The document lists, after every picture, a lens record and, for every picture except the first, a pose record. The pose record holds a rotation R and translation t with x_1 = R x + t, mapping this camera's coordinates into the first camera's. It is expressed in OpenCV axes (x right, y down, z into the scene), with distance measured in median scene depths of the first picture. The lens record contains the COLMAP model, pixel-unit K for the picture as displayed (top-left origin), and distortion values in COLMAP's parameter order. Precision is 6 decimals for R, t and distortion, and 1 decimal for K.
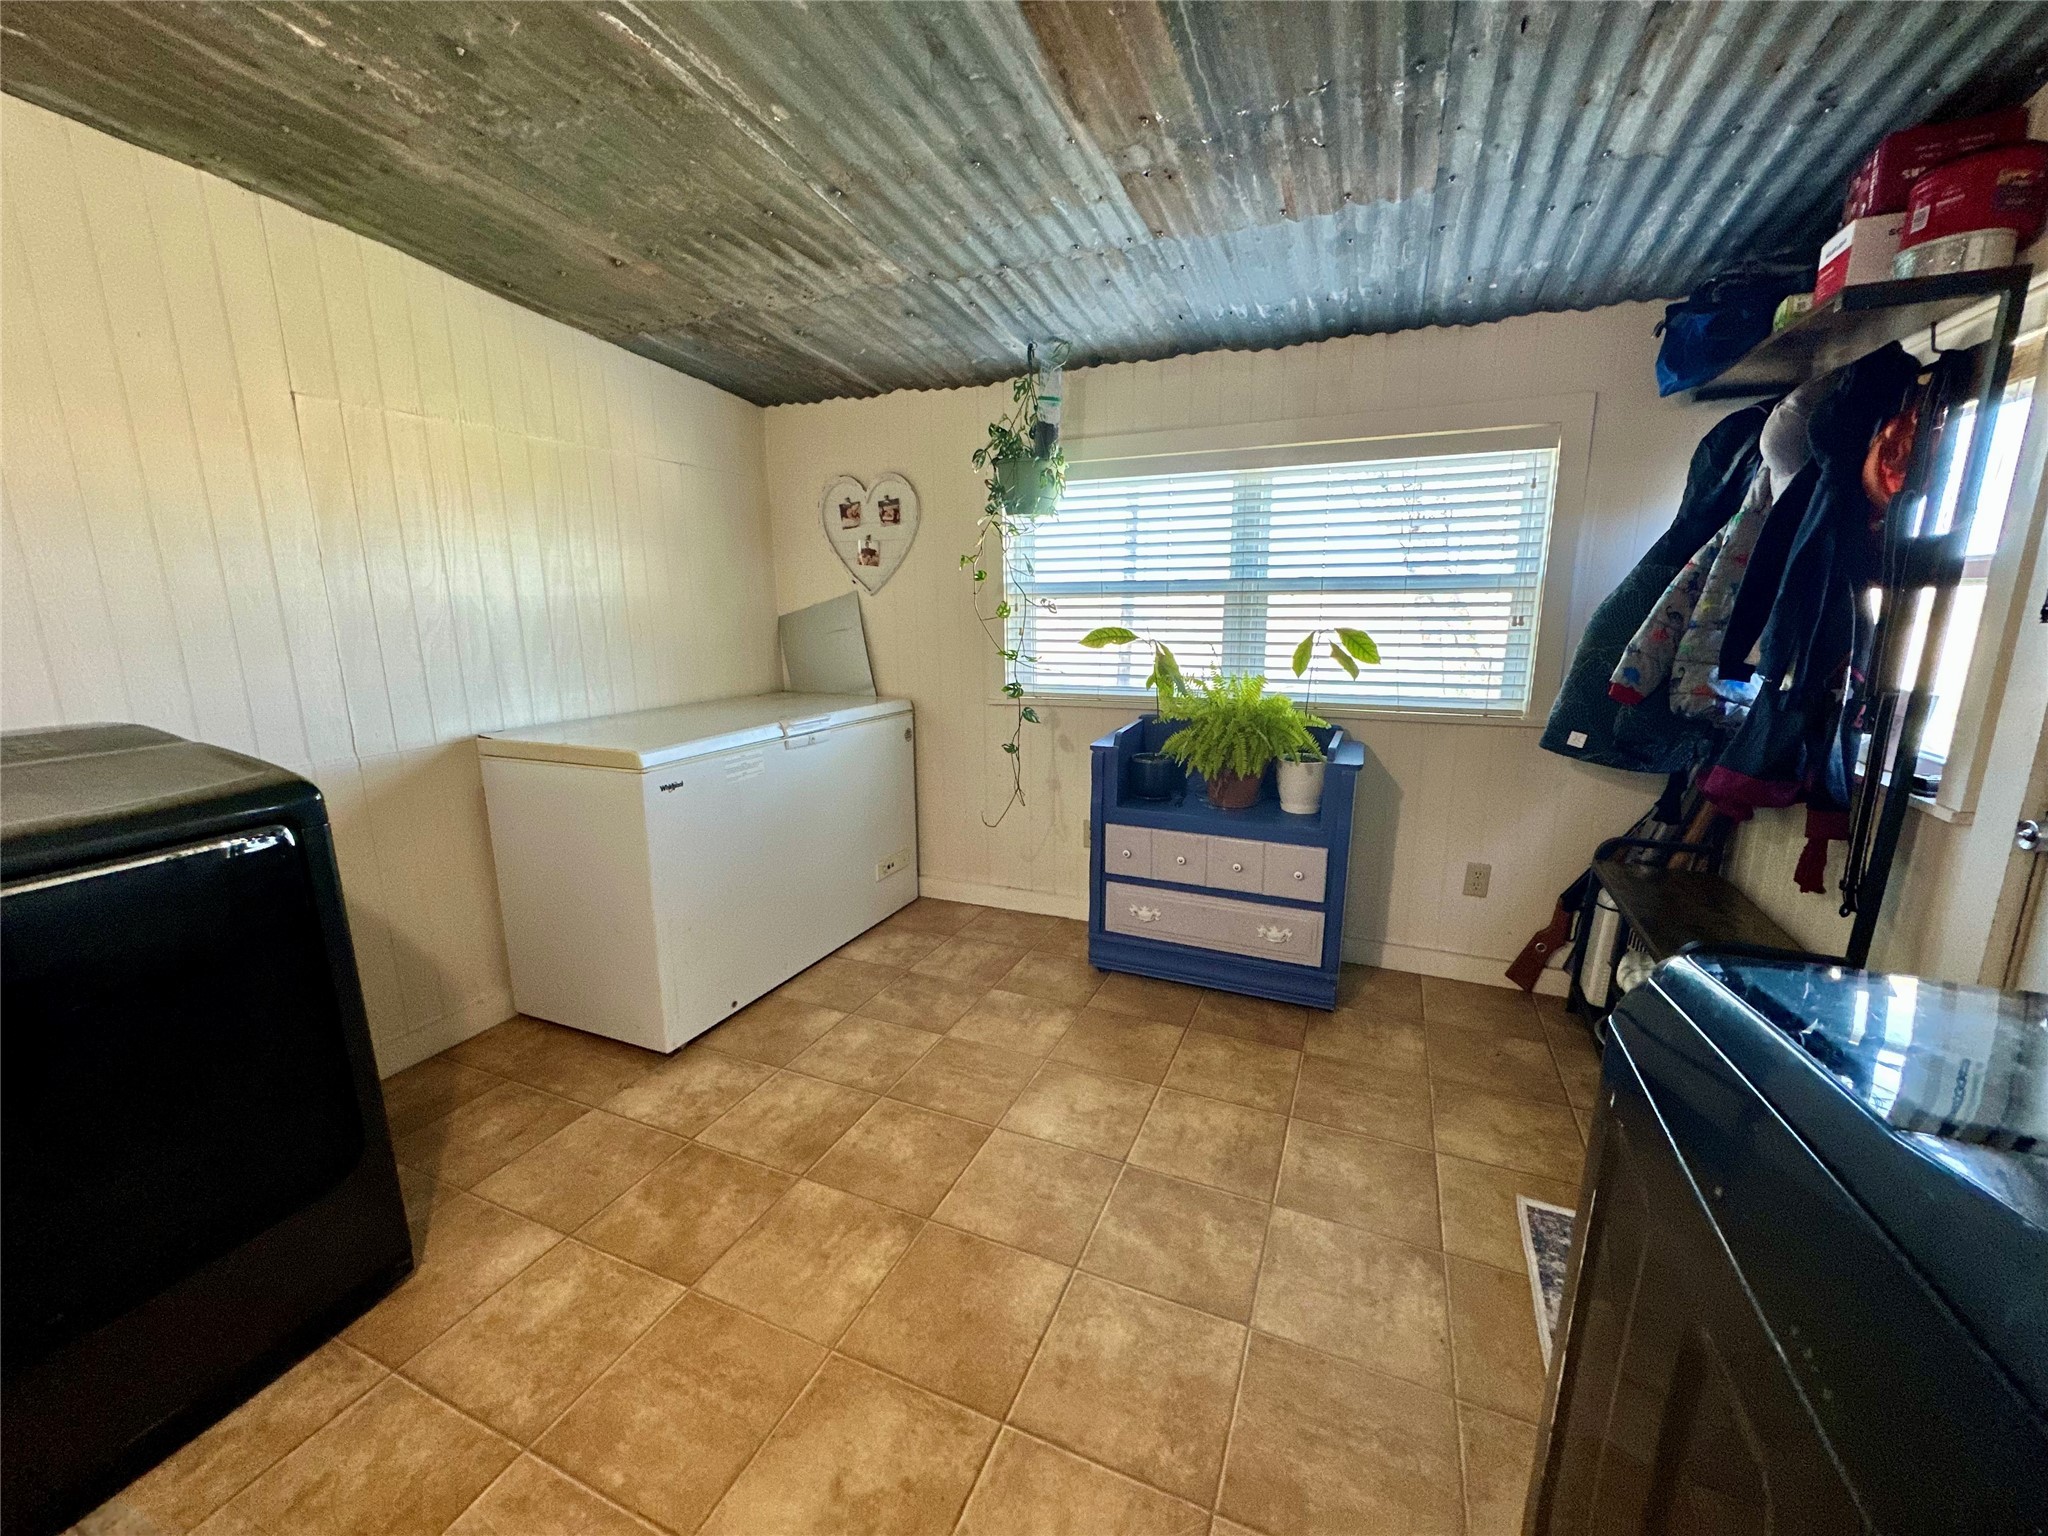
lens RADIAL K [[811.7, 0, 1017.7], [0, 811.7, 768.7], [0, 0, 1]] dist [-0.001833, 0.000813]
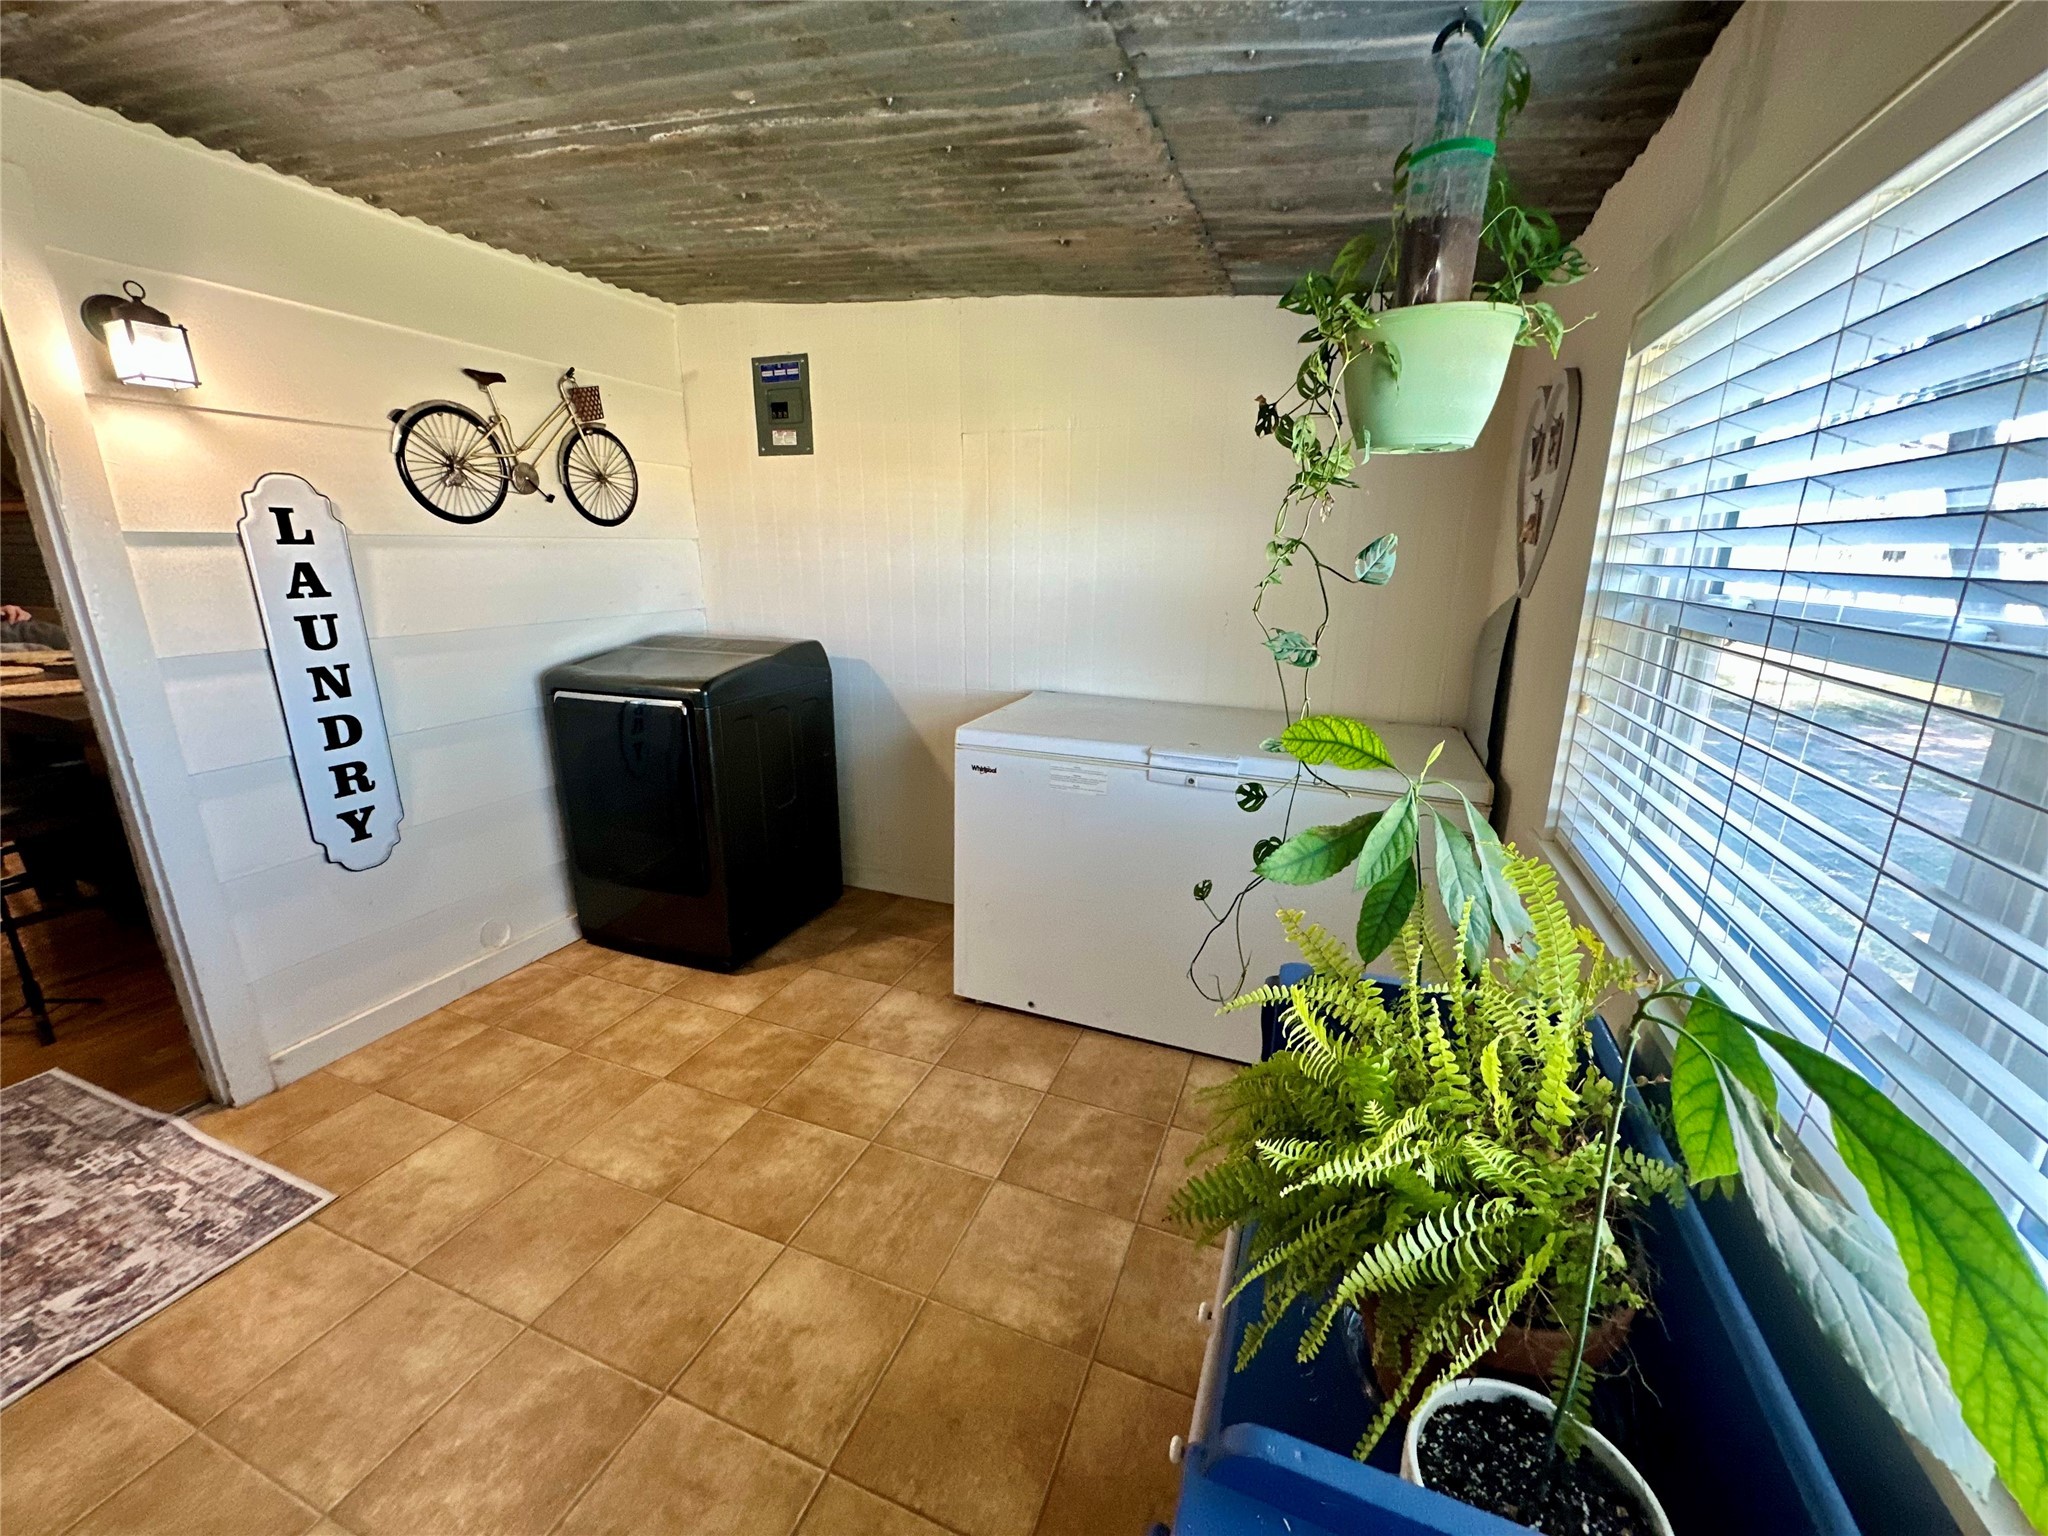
lens RADIAL K [[811.7, 0, 1021.6], [0, 811.7, 768.2], [0, 0, 1]] dist [-0.001833, 0.000813]
pose [[0.044086, 0.268512, -0.962267, 0.629511], [-0.213797, 0.943424, 0.253459, -0.274655], [0.975883, 0.194556, 0.098999, 1.014575]]
